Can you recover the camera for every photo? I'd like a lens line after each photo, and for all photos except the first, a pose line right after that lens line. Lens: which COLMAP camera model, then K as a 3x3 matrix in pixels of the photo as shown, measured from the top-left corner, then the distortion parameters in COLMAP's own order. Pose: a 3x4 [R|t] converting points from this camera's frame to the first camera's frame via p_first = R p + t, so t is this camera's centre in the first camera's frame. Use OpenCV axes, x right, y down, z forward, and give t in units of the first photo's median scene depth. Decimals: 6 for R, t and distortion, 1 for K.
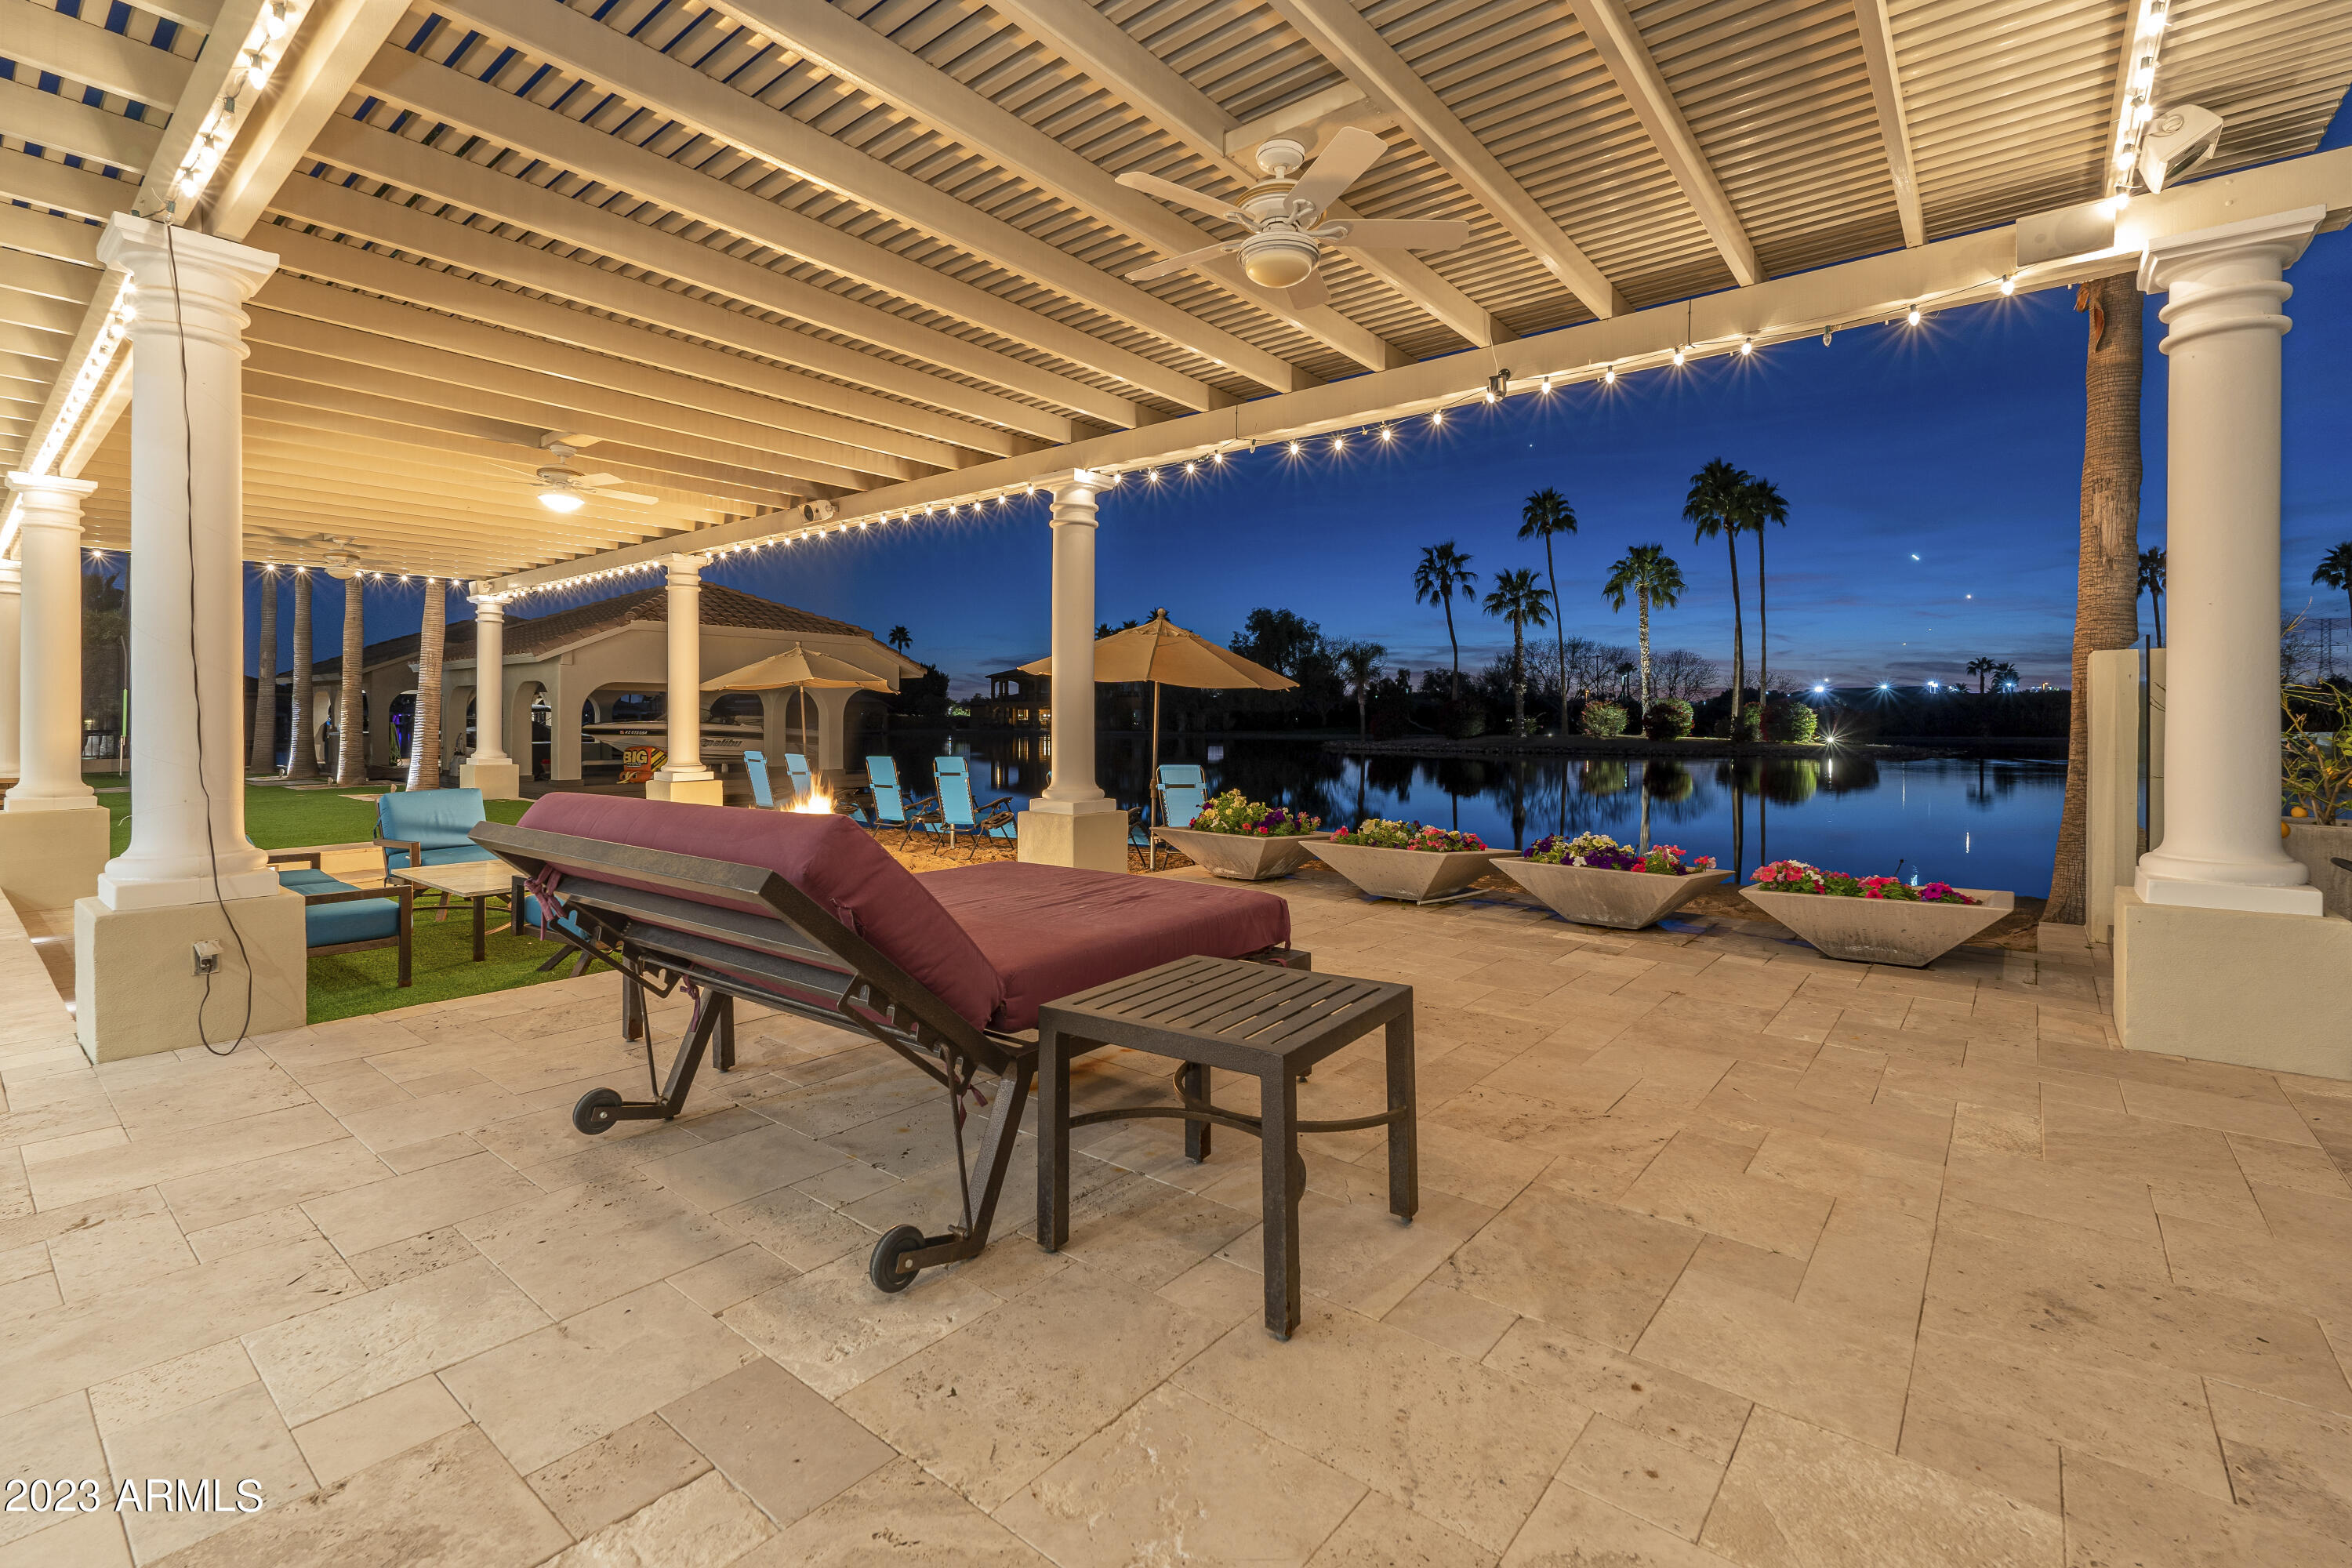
lens RADIAL K [[1013.0, 0, 1195.3], [0, 1013.0, 732.7], [0, 0, 1]] dist [0.003632, -0.003717]
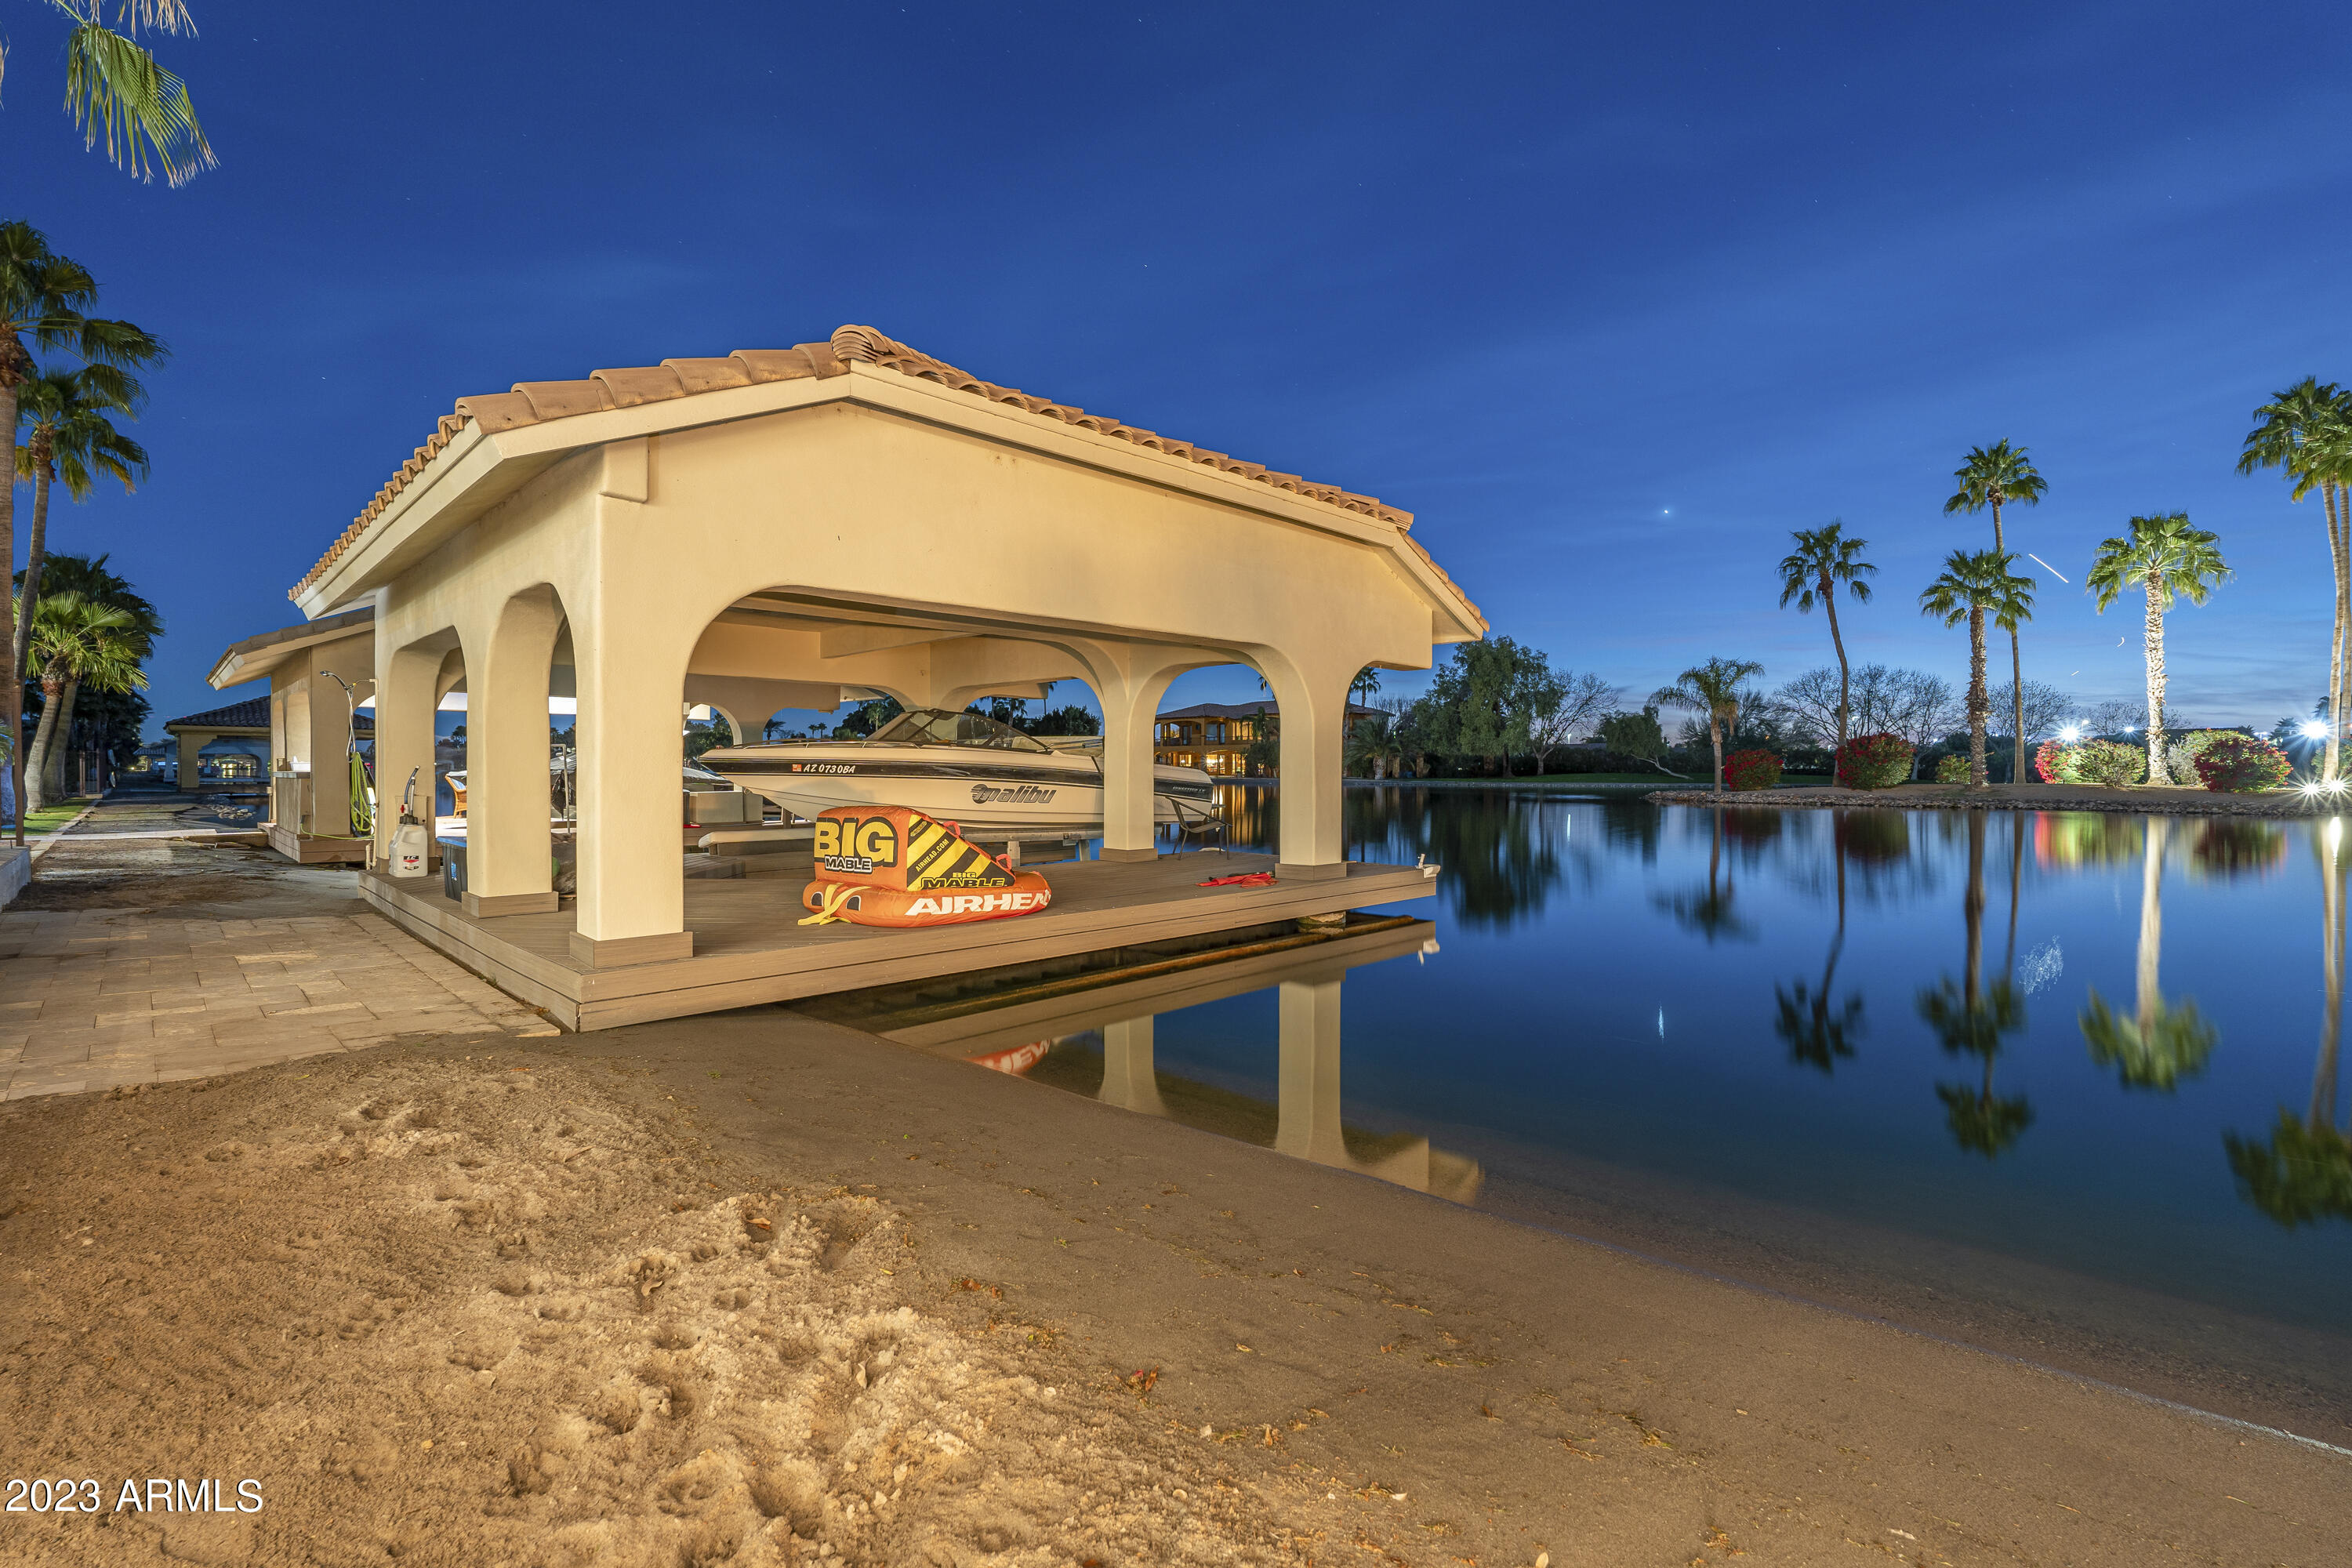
lens RADIAL K [[1013.0, 0, 1215.4], [0, 1013.0, 803.6], [0, 0, 1]] dist [0.003632, -0.003717]
pose [[0.995960, 0.004811, -0.089673, -0.143137], [-0.002881, 0.999762, 0.021631, 0.001715], [0.089756, -0.021285, 0.995736, 0.241655]]
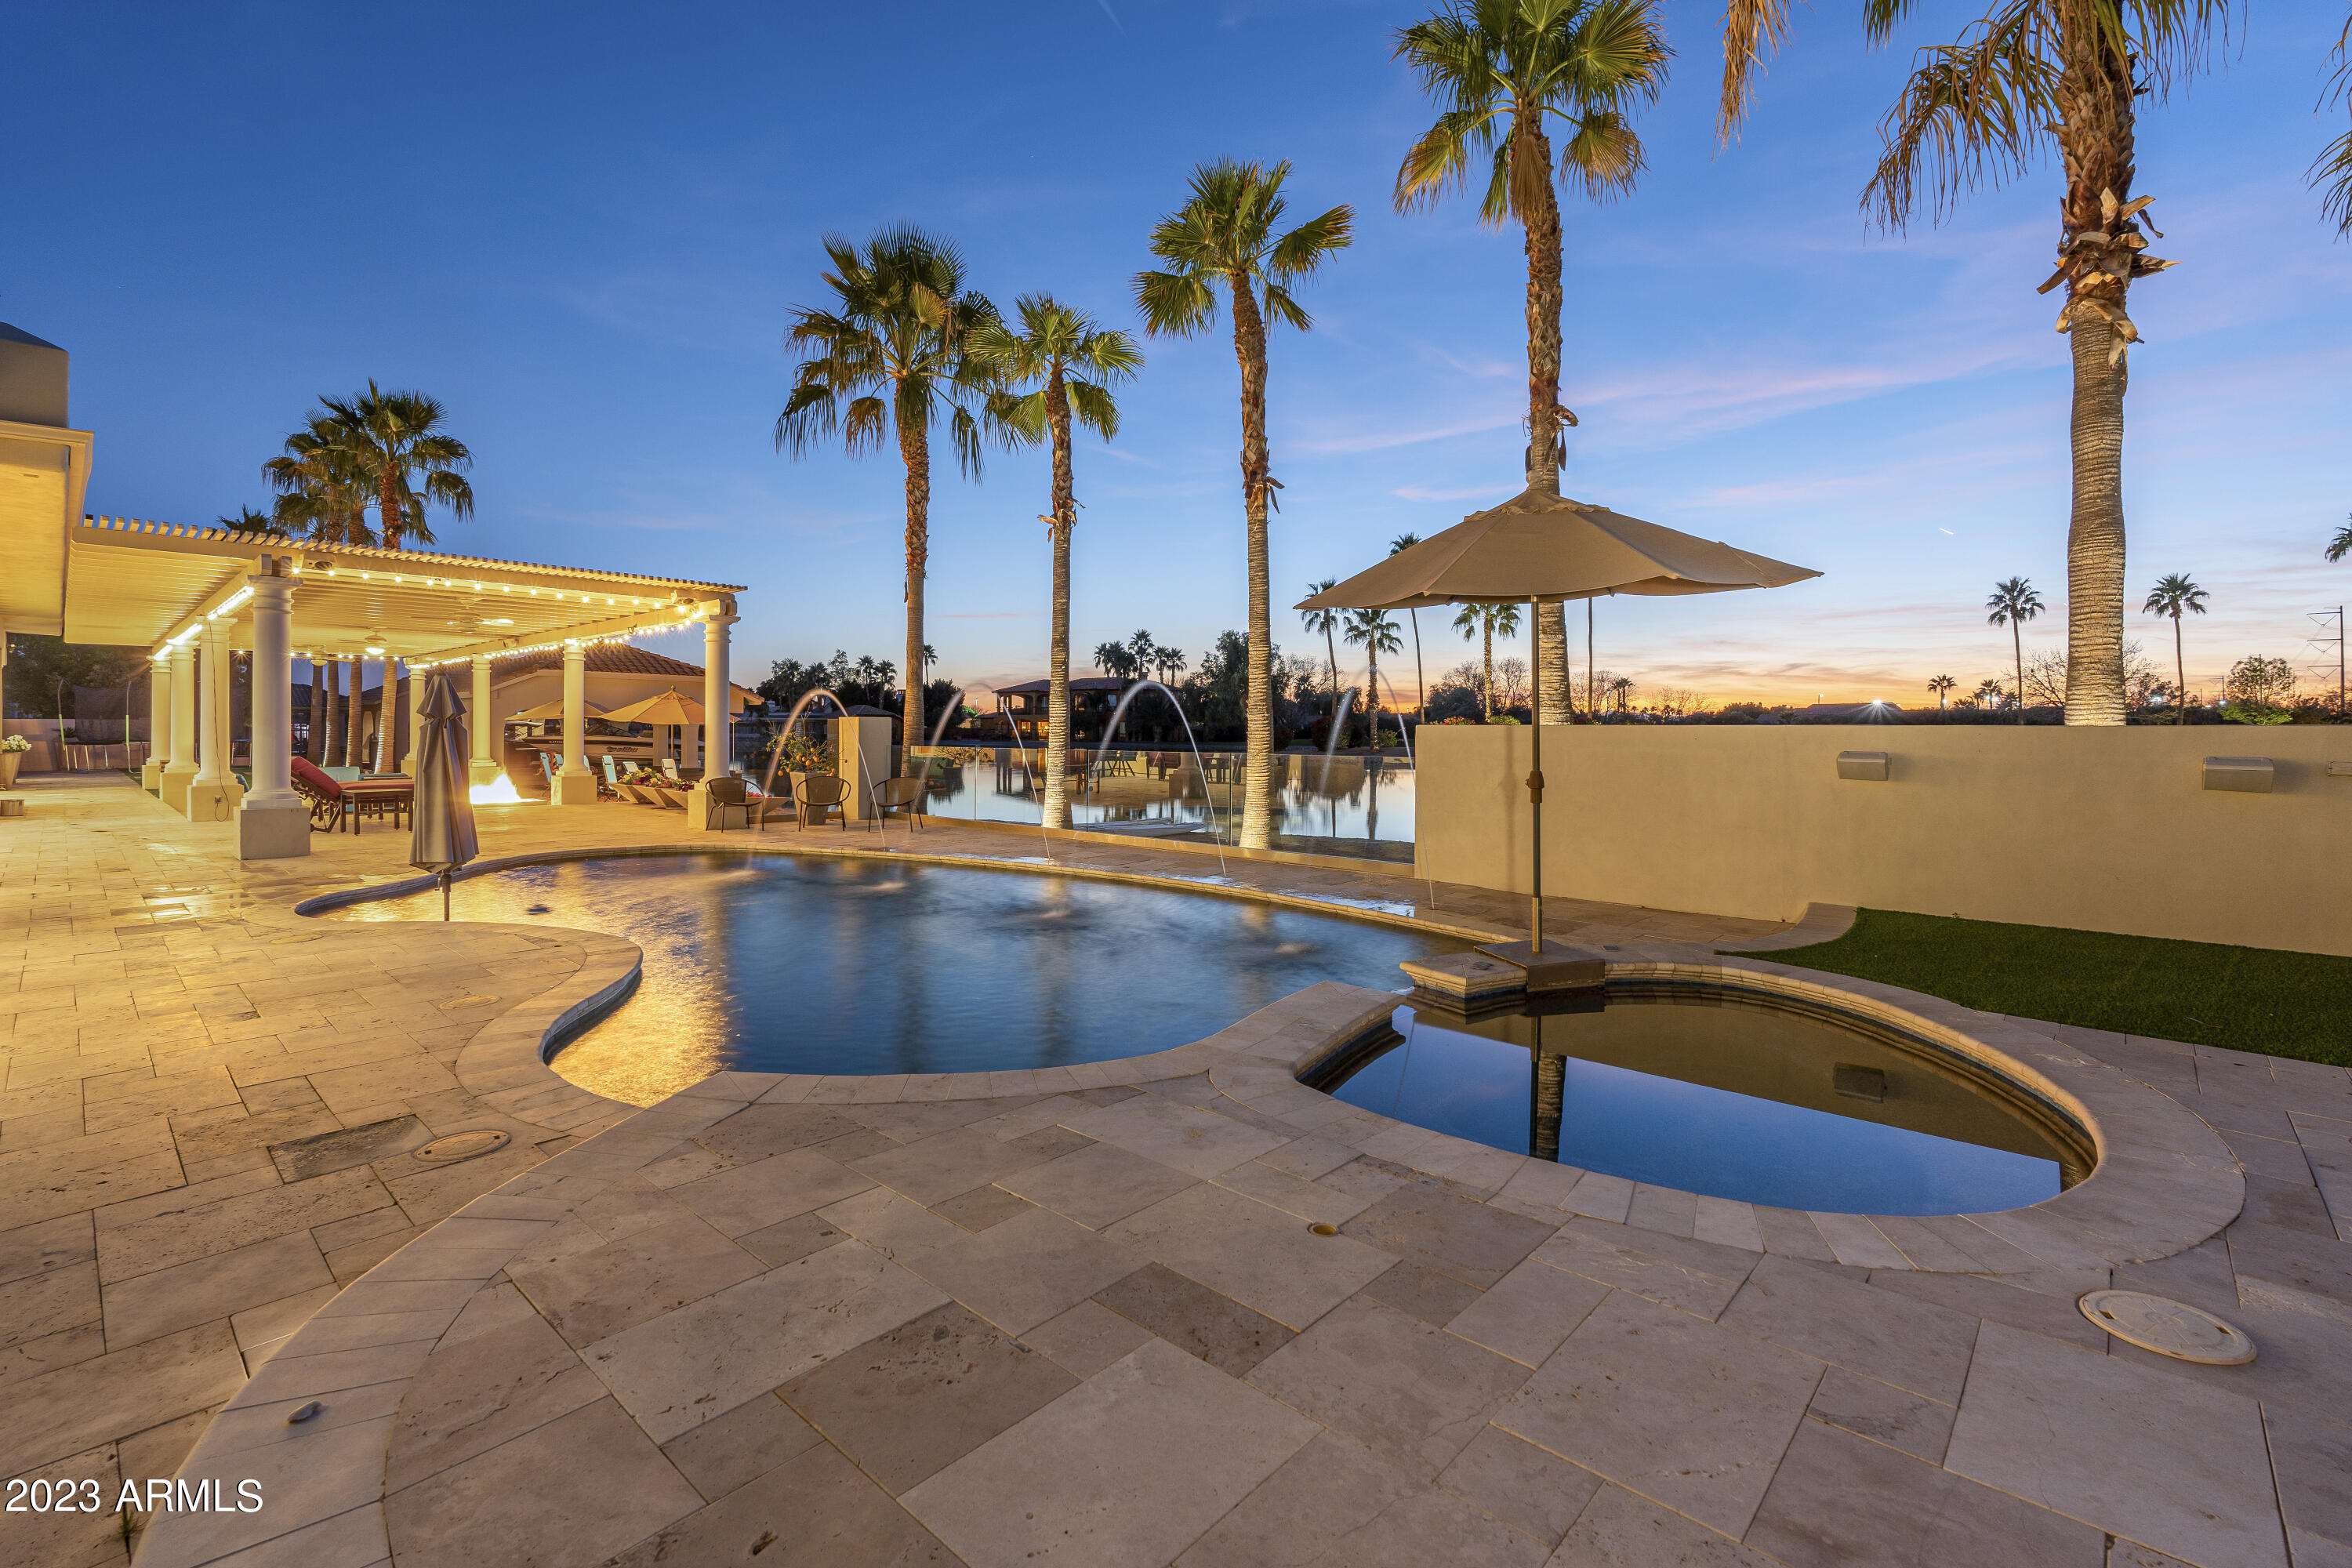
lens RADIAL K [[1013.0, 0, 1203.0], [0, 1013.0, 739.9], [0, 0, 1]] dist [0.003632, -0.003717]
pose [[0.998477, 0.003022, -0.055092, 0.186101], [-0.003211, 0.999989, -0.003345, -0.001733], [0.055081, 0.003517, 0.998476, -0.166139]]
